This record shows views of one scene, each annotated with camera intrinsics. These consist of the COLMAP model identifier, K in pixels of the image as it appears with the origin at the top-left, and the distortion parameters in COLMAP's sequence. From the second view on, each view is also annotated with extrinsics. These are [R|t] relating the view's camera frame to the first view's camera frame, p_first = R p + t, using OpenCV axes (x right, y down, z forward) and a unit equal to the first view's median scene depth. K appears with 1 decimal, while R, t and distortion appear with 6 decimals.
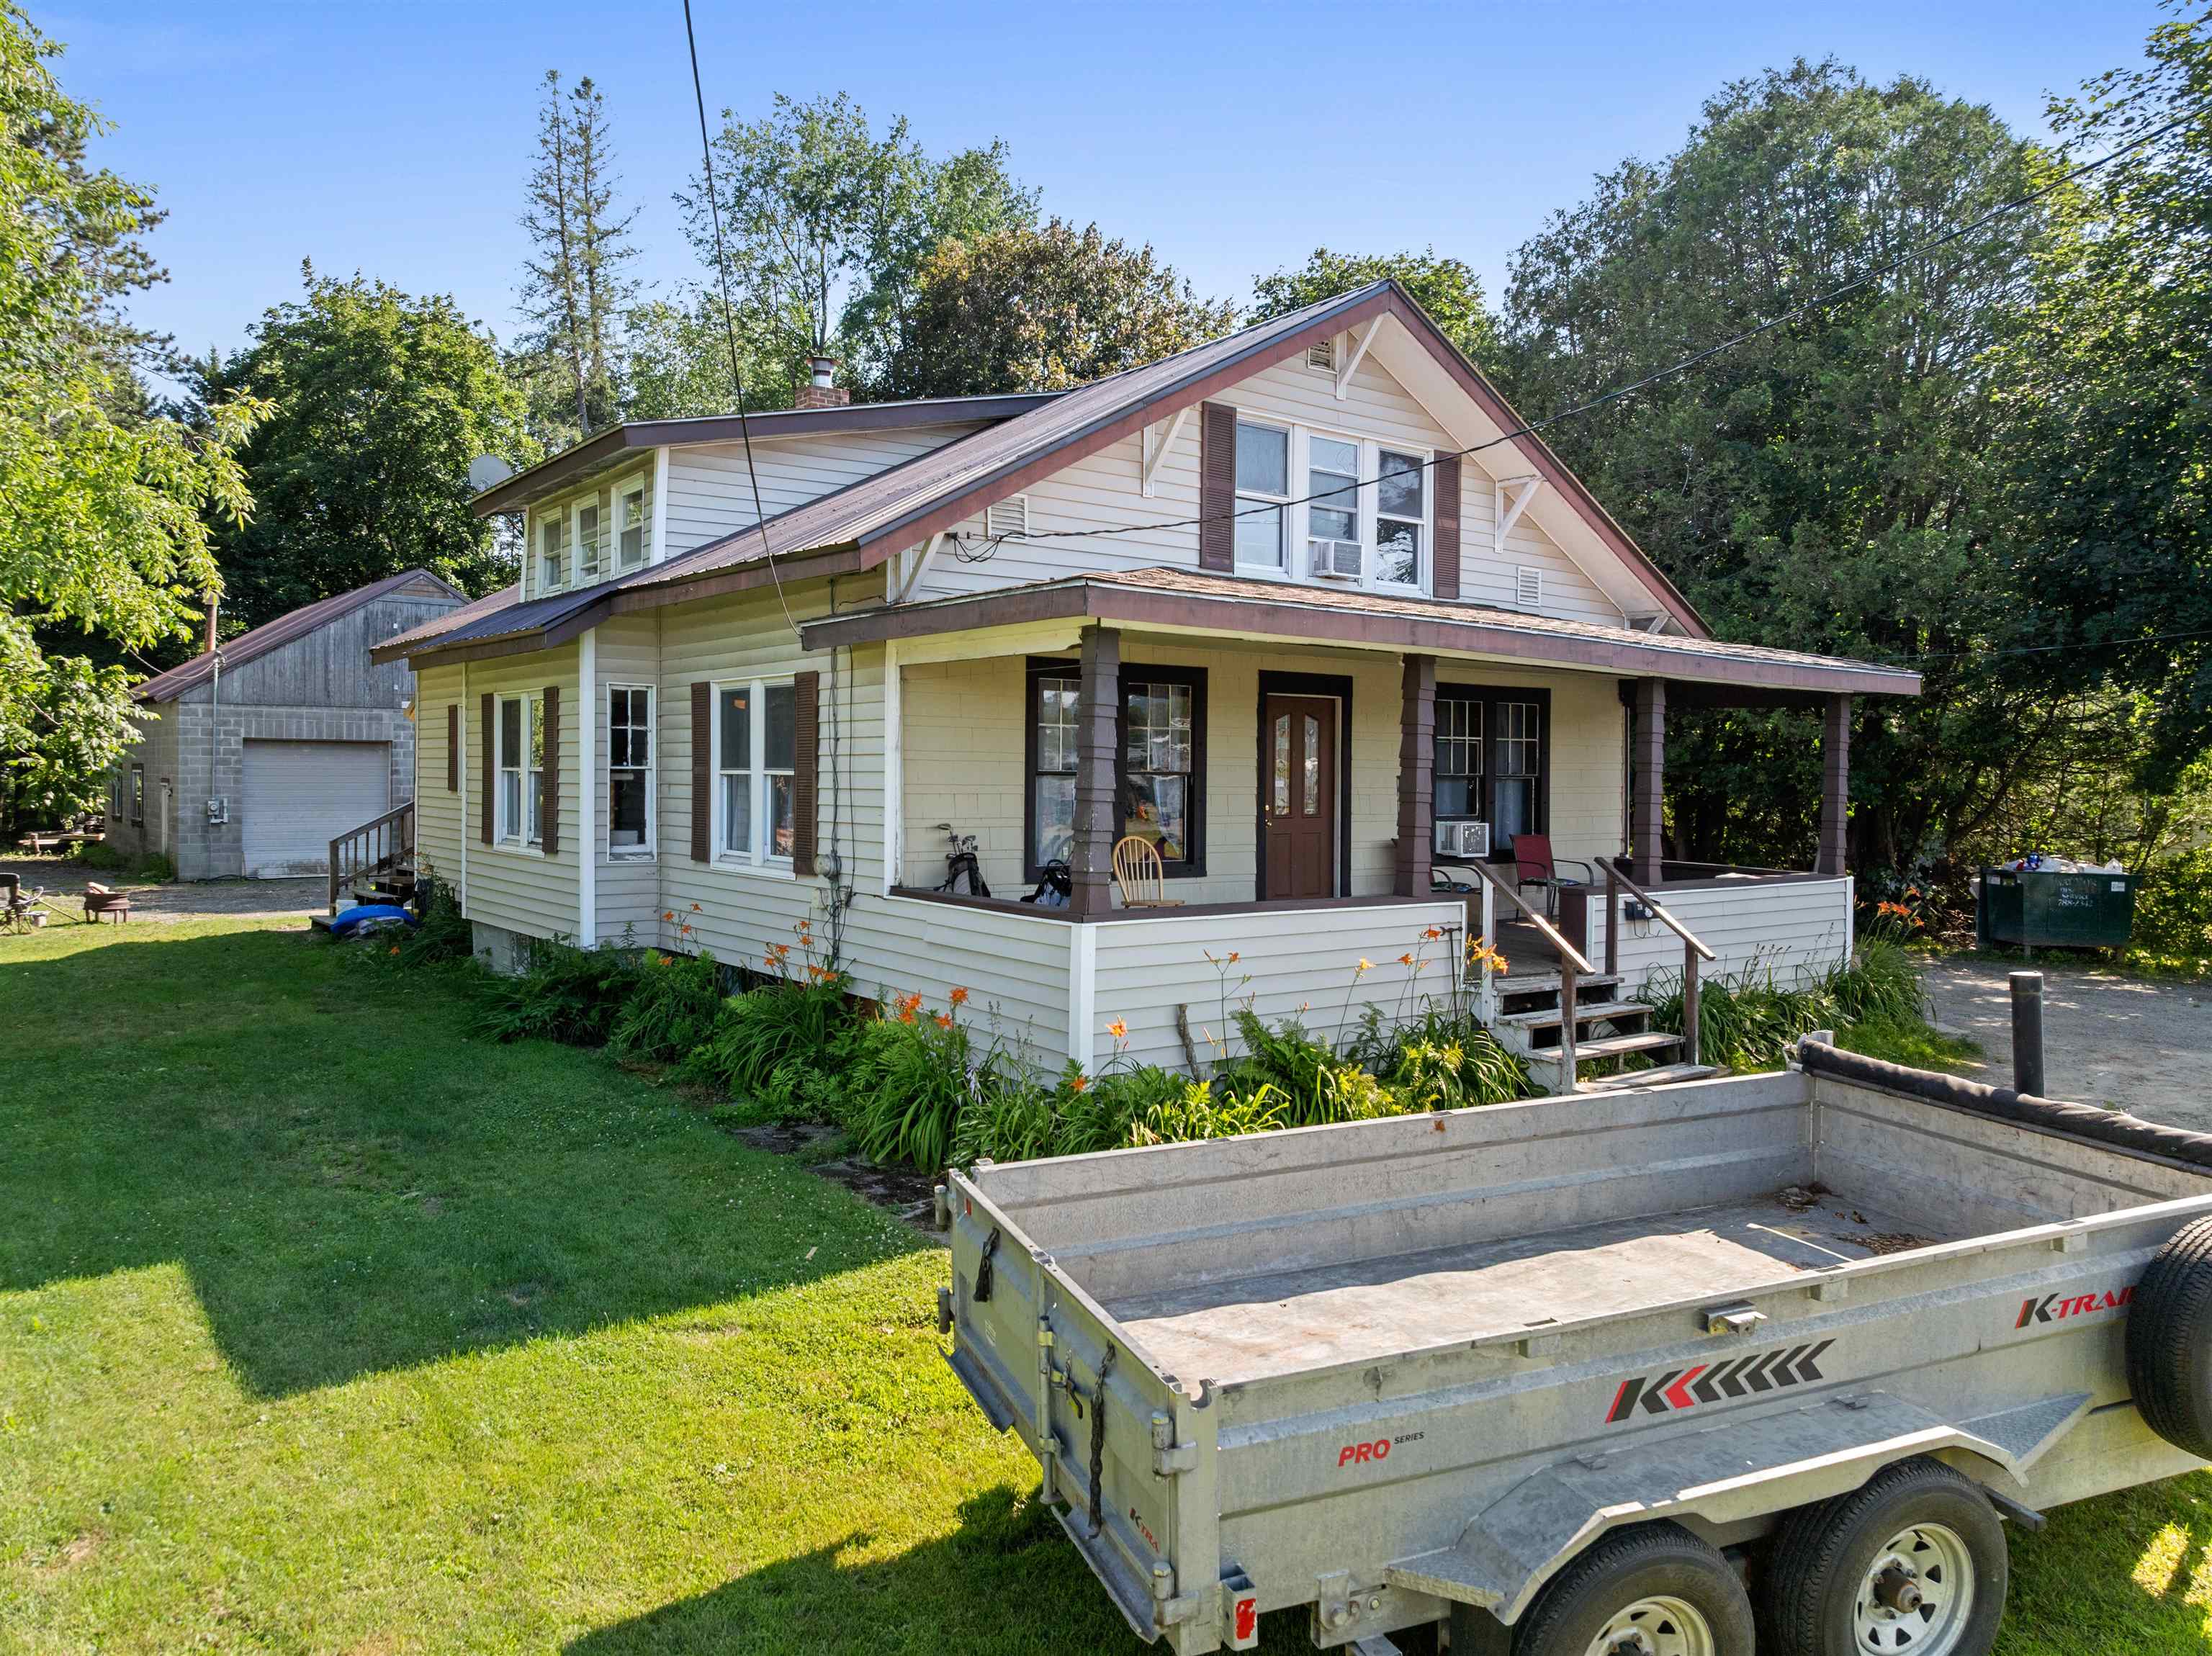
lens RADIAL K [[1583.6, 0, 1107.6], [0, 1583.6, 777.1], [0, 0, 1]] dist [-0.027289, -0.009903]
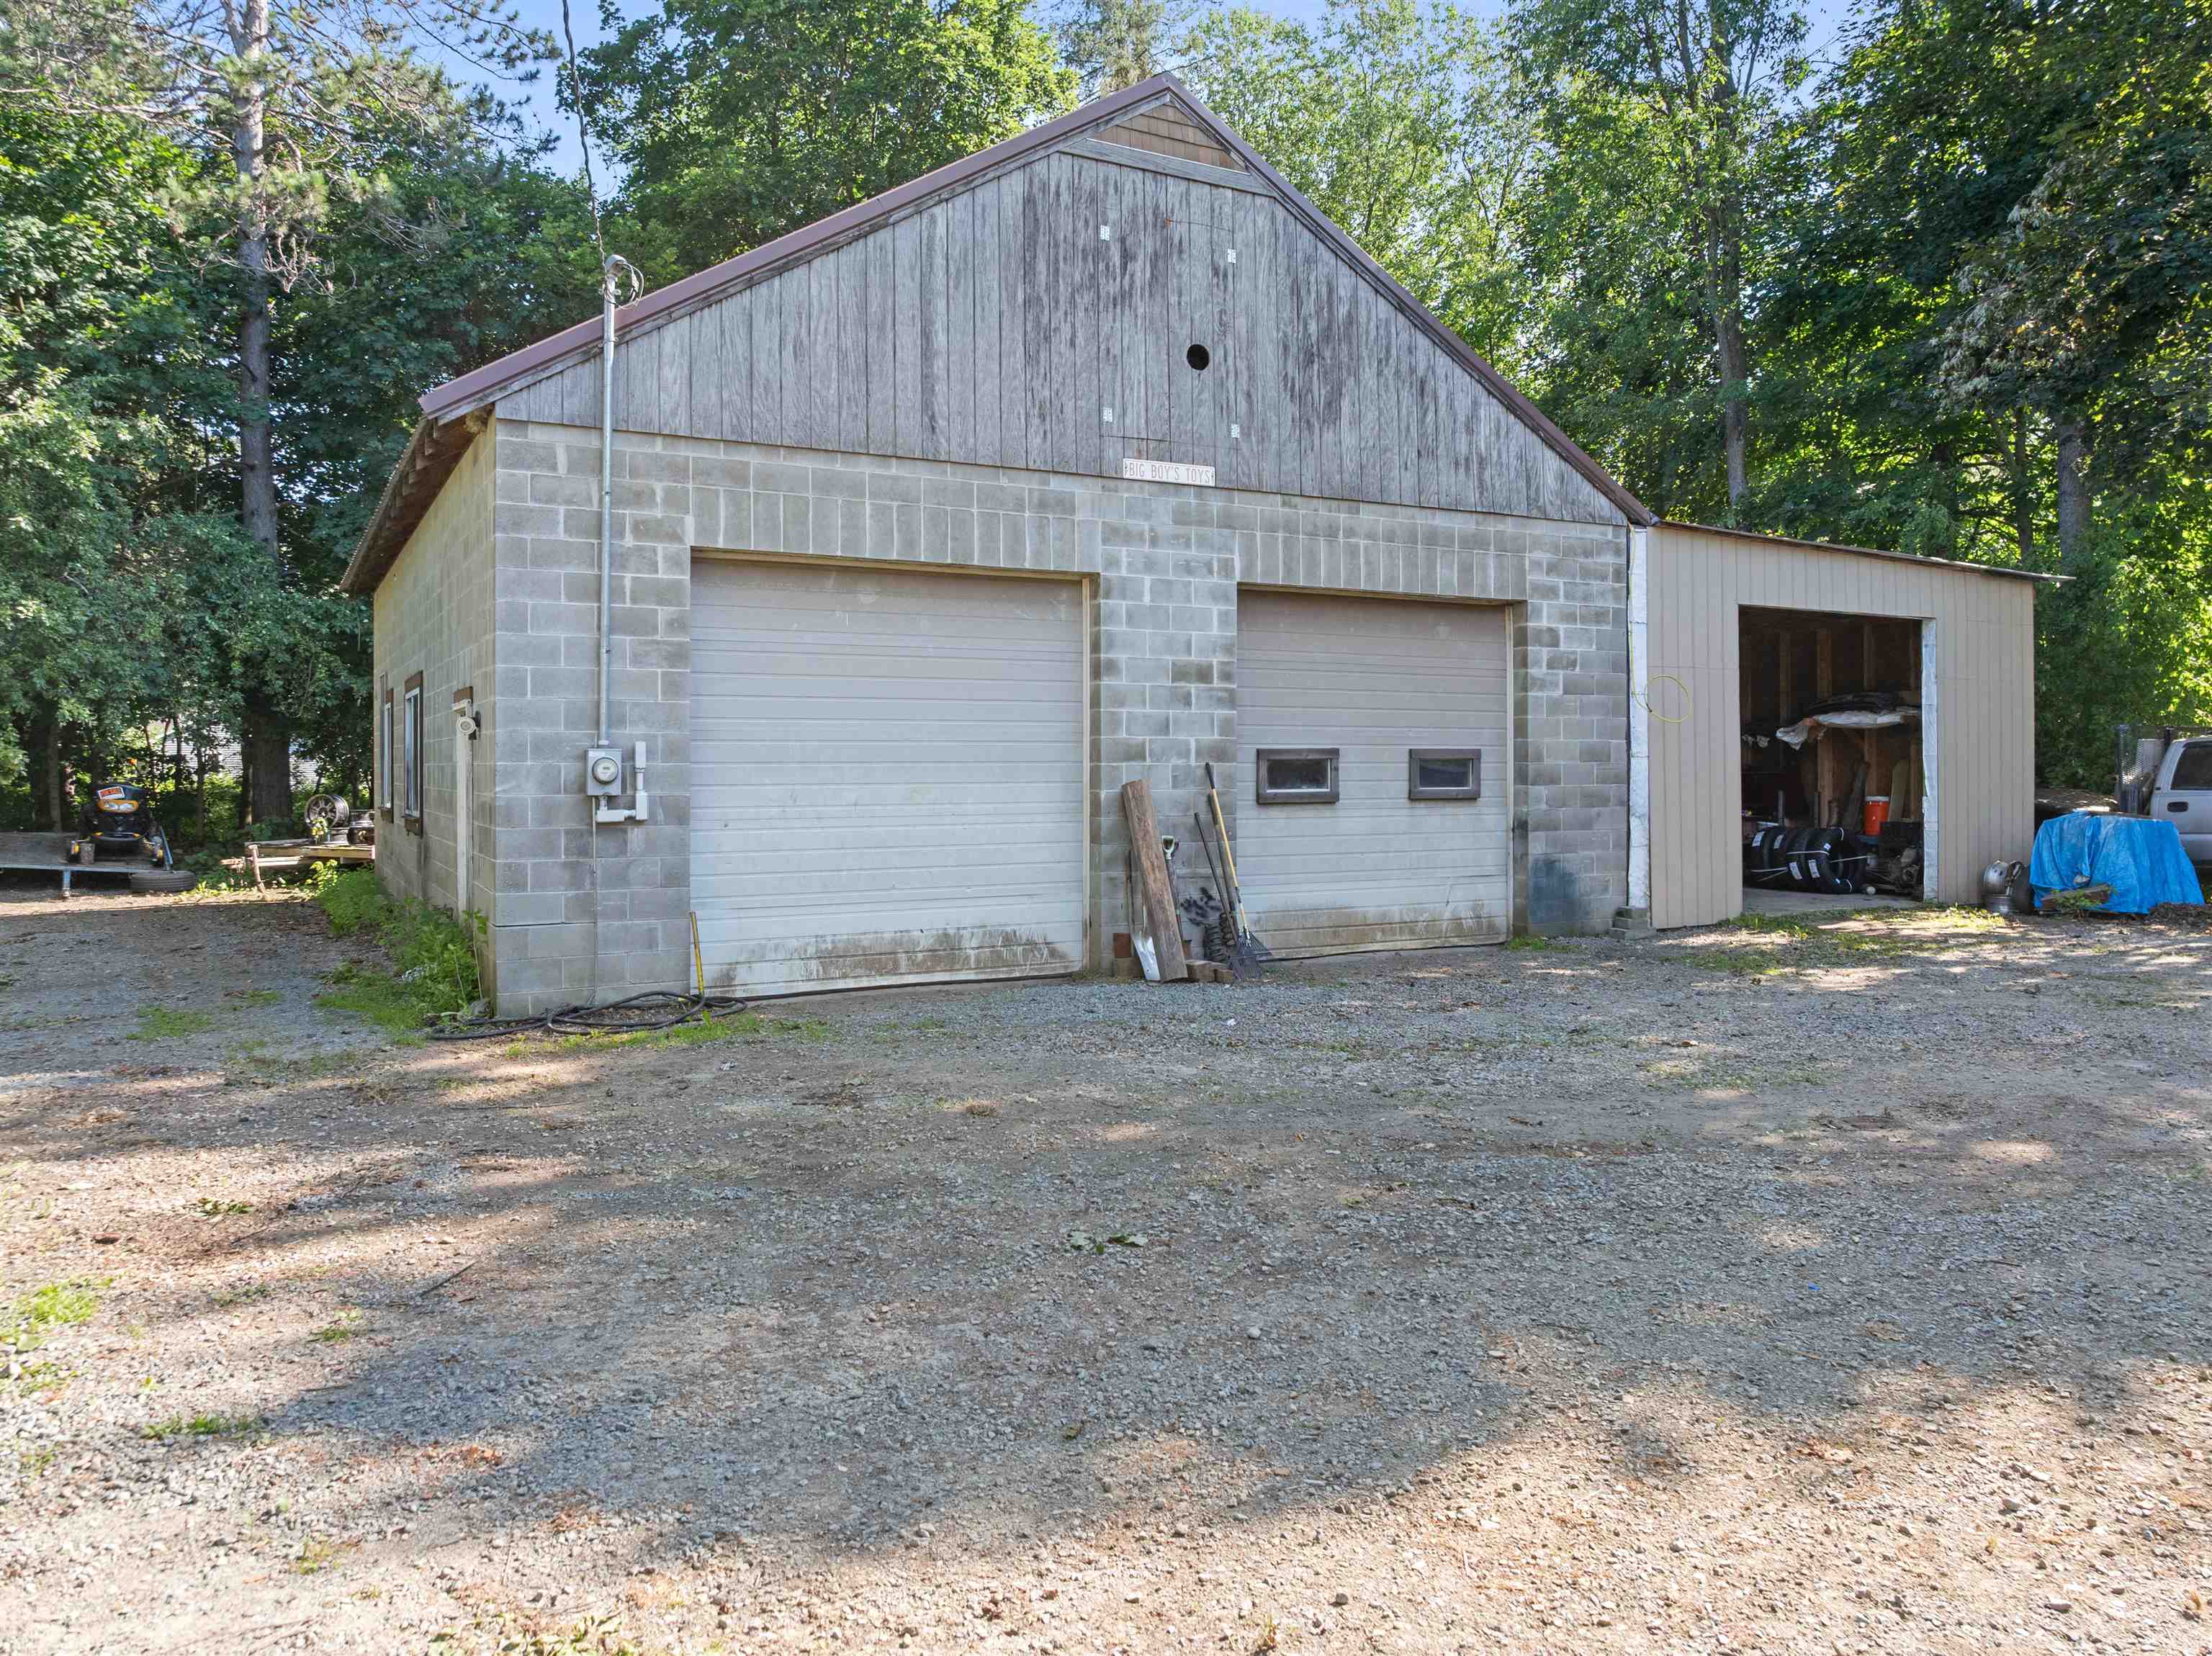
lens RADIAL K [[1549.2, 0, 1107.5], [0, 1549.2, 758.6], [0, 0, 1]] dist [-0.035941, 0.000053]
pose [[0.988430, -0.011894, -0.151213, -1.110927], [0.010432, 0.999891, -0.010458, 0.054652], [0.151321, 0.008759, 0.988446, 1.862514]]
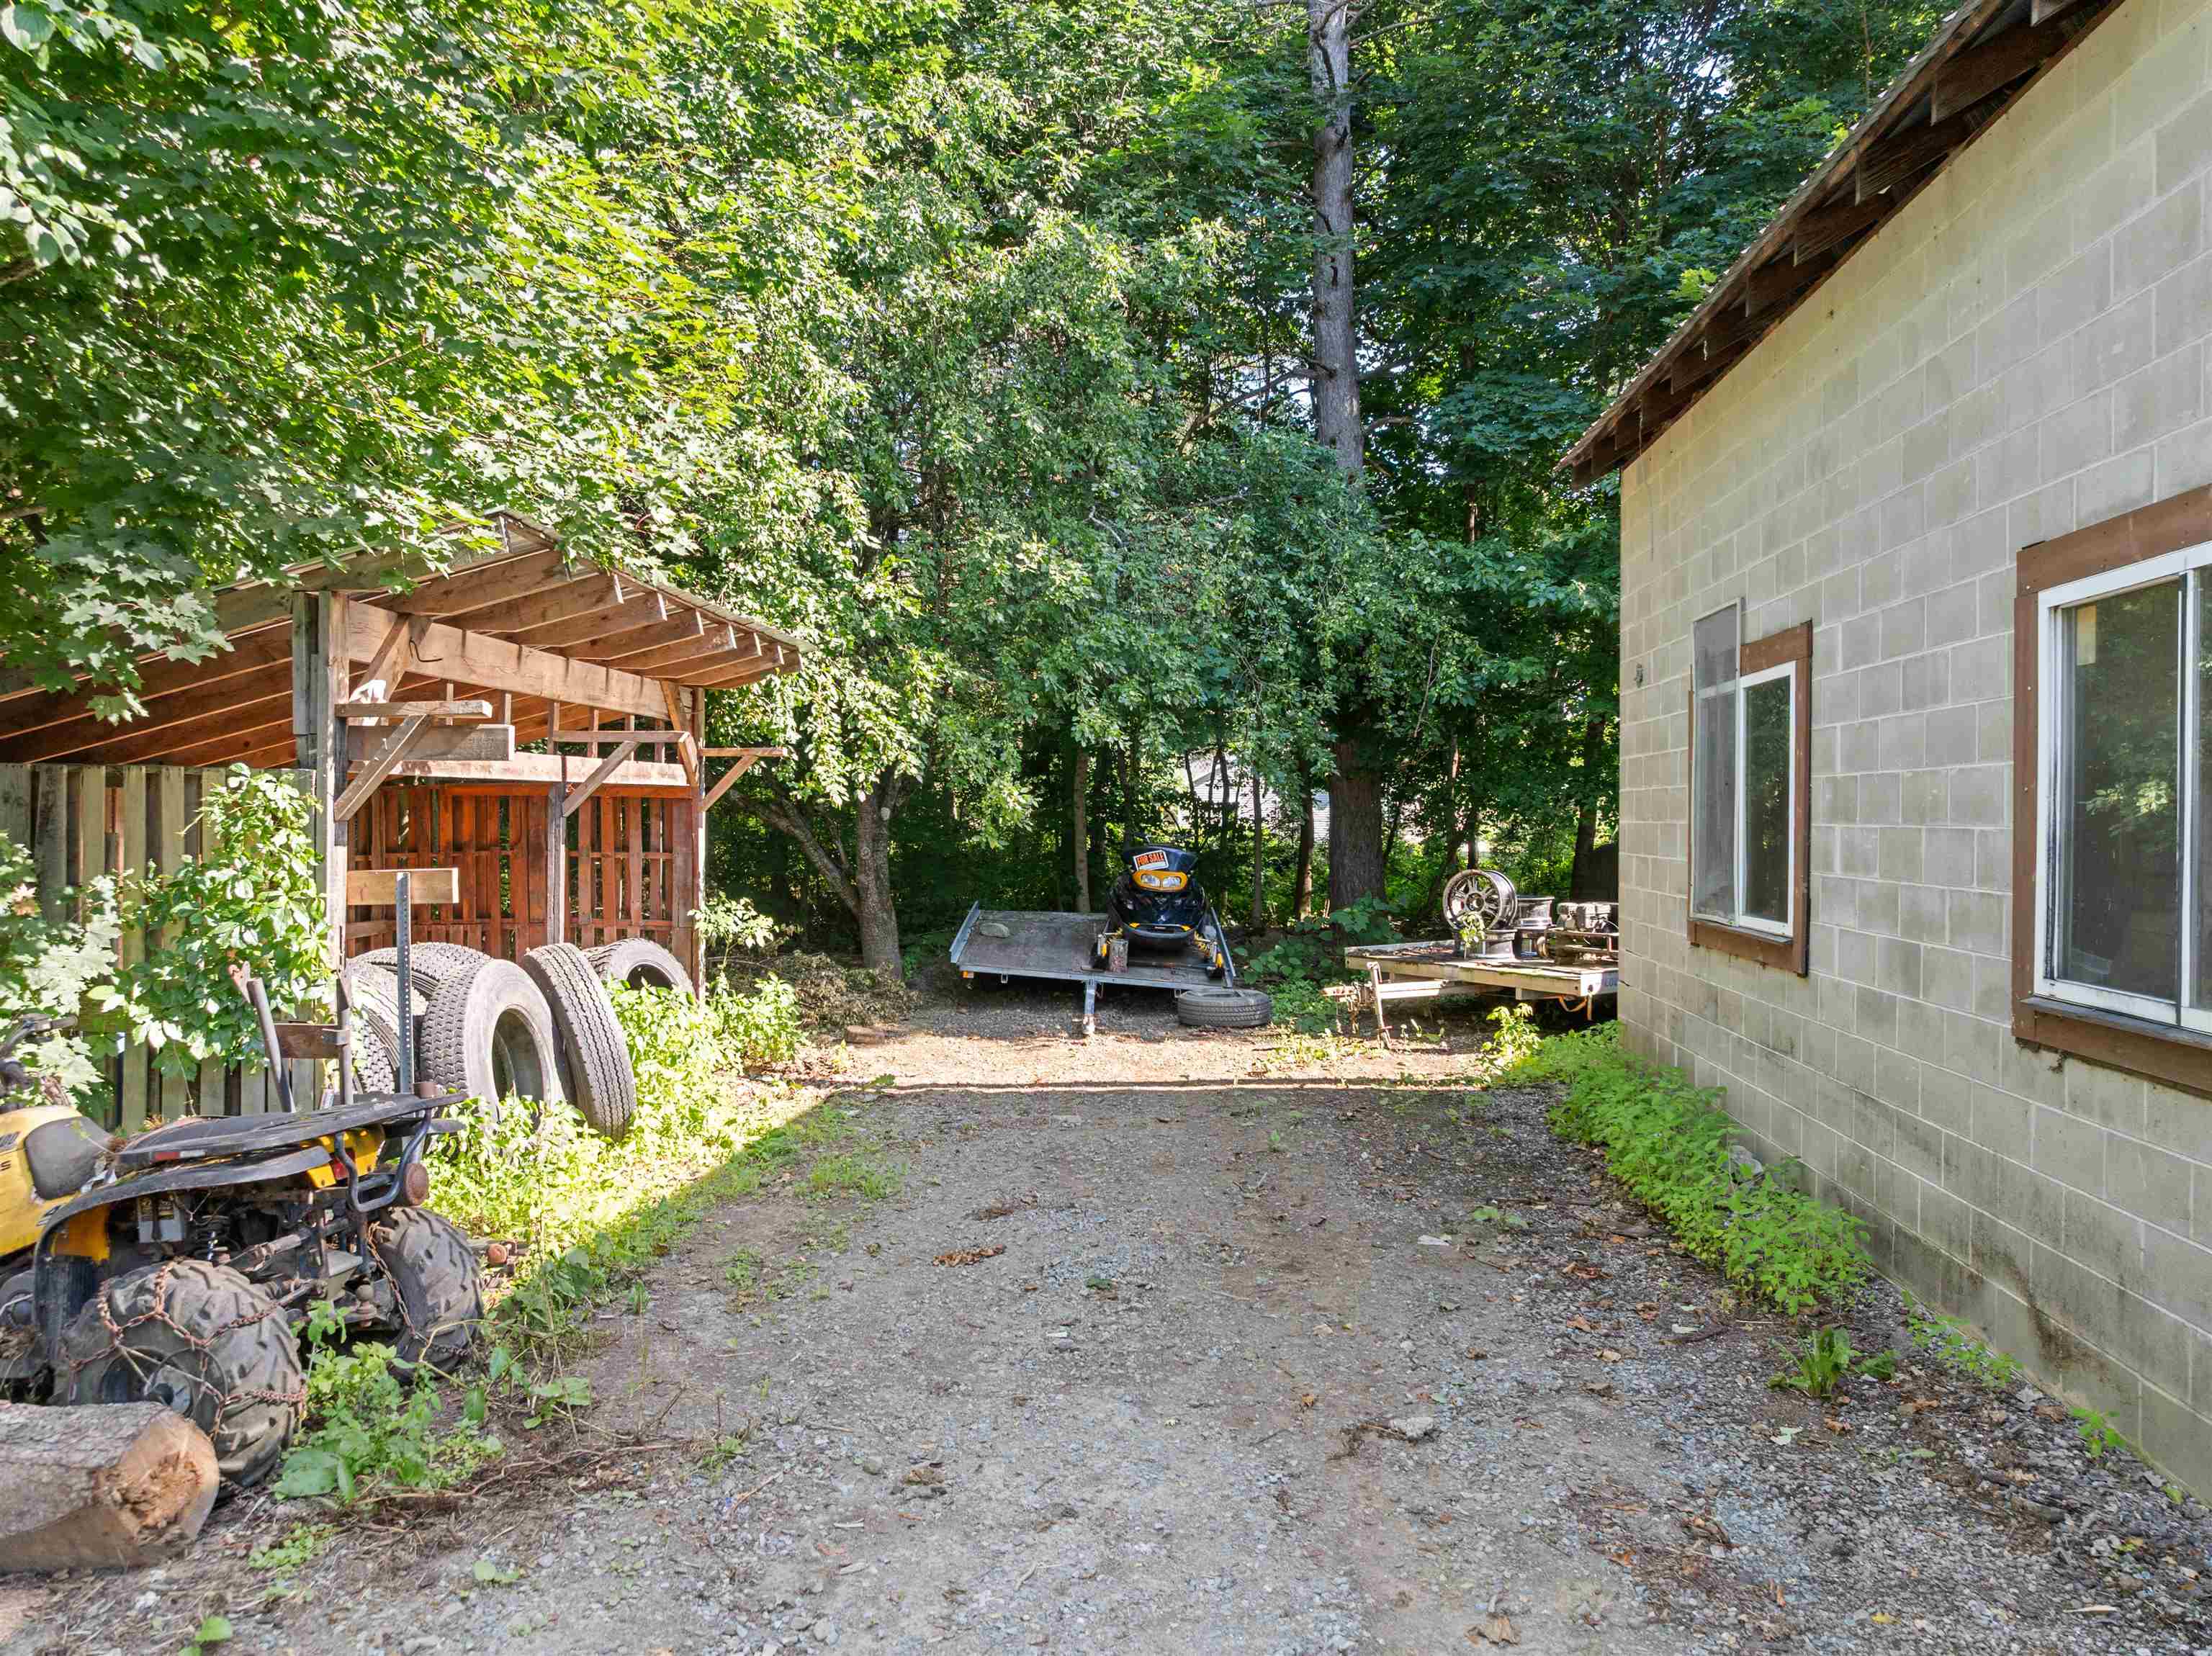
lens RADIAL K [[1573.4, 0, 1111.8], [0, 1573.4, 801.4], [0, 0, 1]] dist [-0.039687, 0.006630]
pose [[0.731582, -0.015007, -0.681588, -1.468680], [0.001816, 0.999797, -0.020064, 0.048398], [0.681751, 0.013441, 0.731461, 2.256881]]
